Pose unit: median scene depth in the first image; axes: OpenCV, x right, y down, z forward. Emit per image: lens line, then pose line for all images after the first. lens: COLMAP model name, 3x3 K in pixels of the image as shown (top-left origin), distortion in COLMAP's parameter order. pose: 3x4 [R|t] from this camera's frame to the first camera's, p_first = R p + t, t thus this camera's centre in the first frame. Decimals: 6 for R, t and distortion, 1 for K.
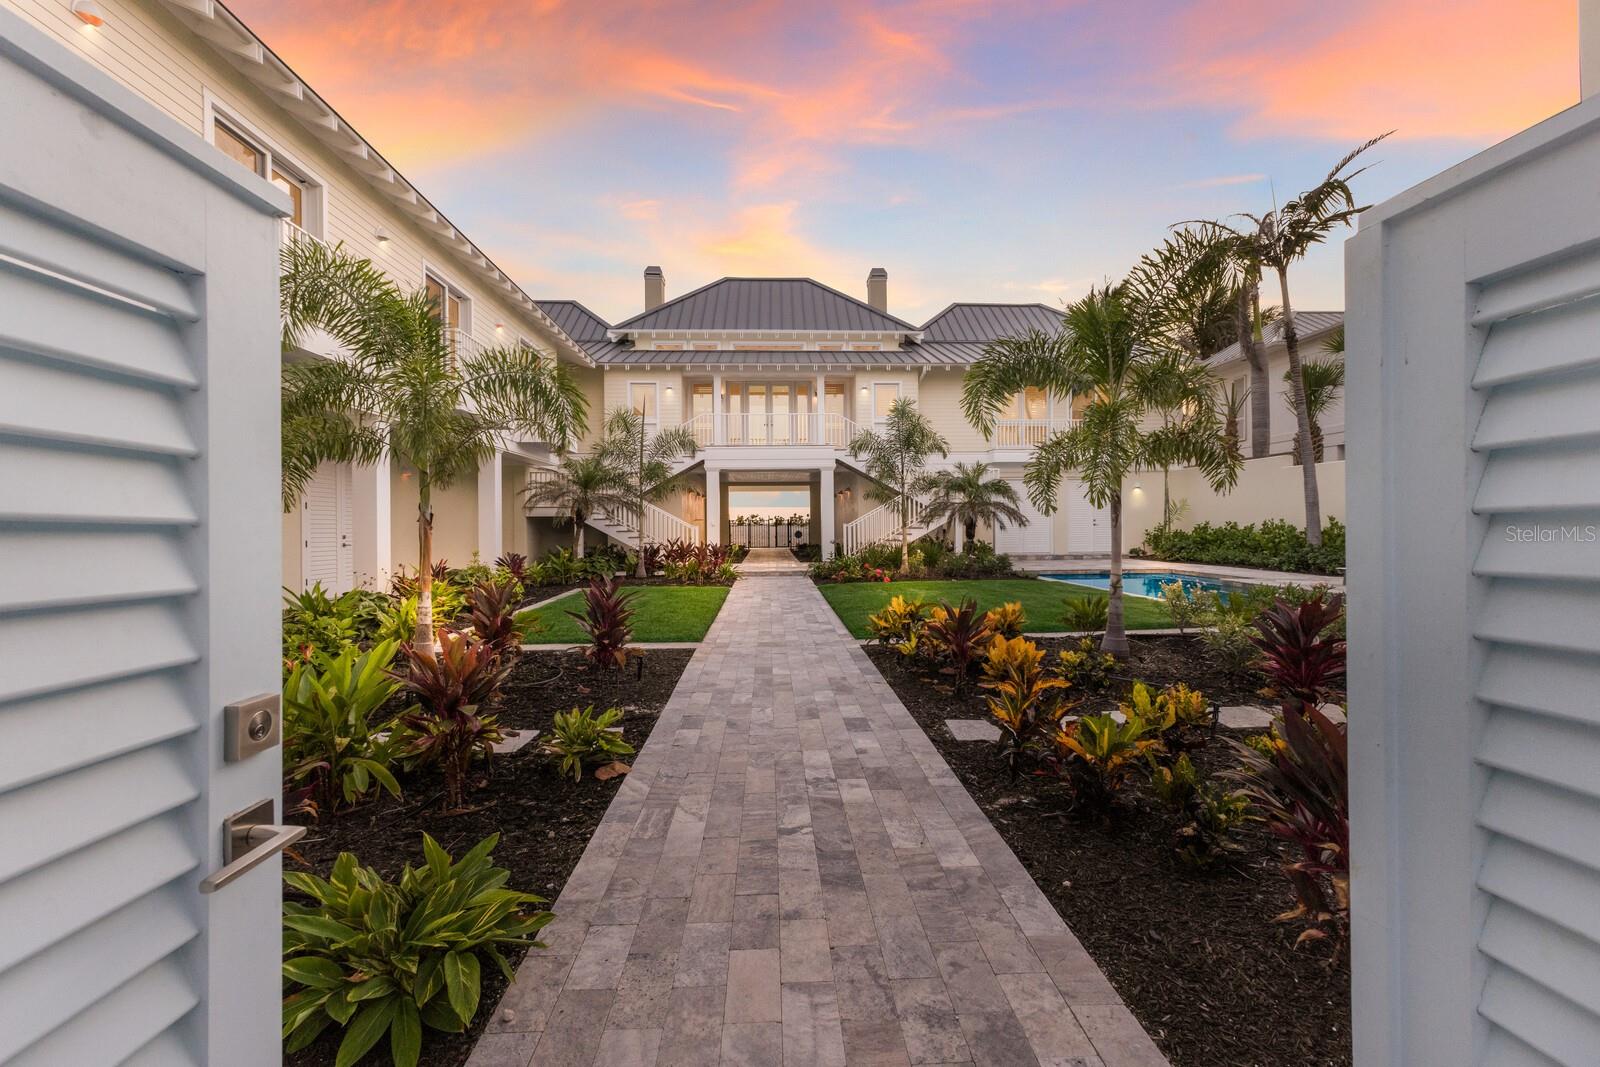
lens RADIAL K [[688.2, 0, 802.8], [0, 688.2, 528.4], [0, 0, 1]] dist [0.014154, 0.000333]
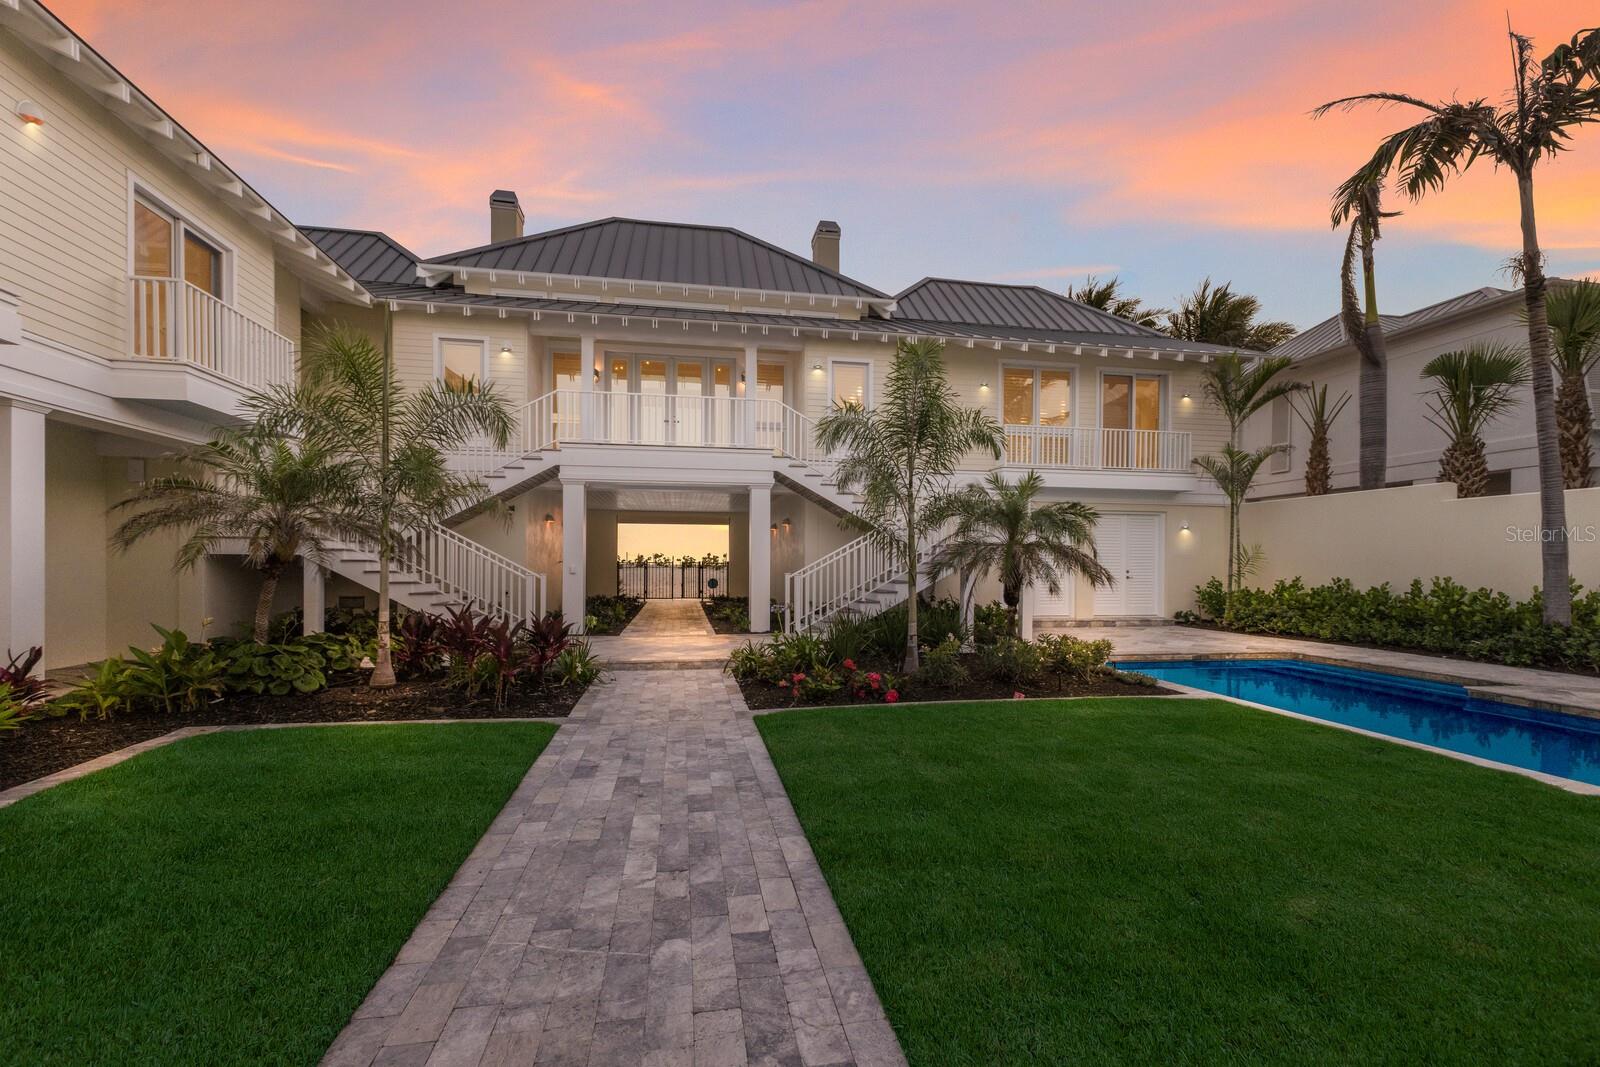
lens RADIAL K [[688.2, 0, 811.8], [0, 688.2, 563.9], [0, 0, 1]] dist [0.014154, 0.000333]
pose [[0.990509, 0.014968, 0.136628, -0.003192], [-0.014193, 0.999877, -0.006642, -0.010424], [-0.136711, 0.004640, 0.990600, 0.327348]]
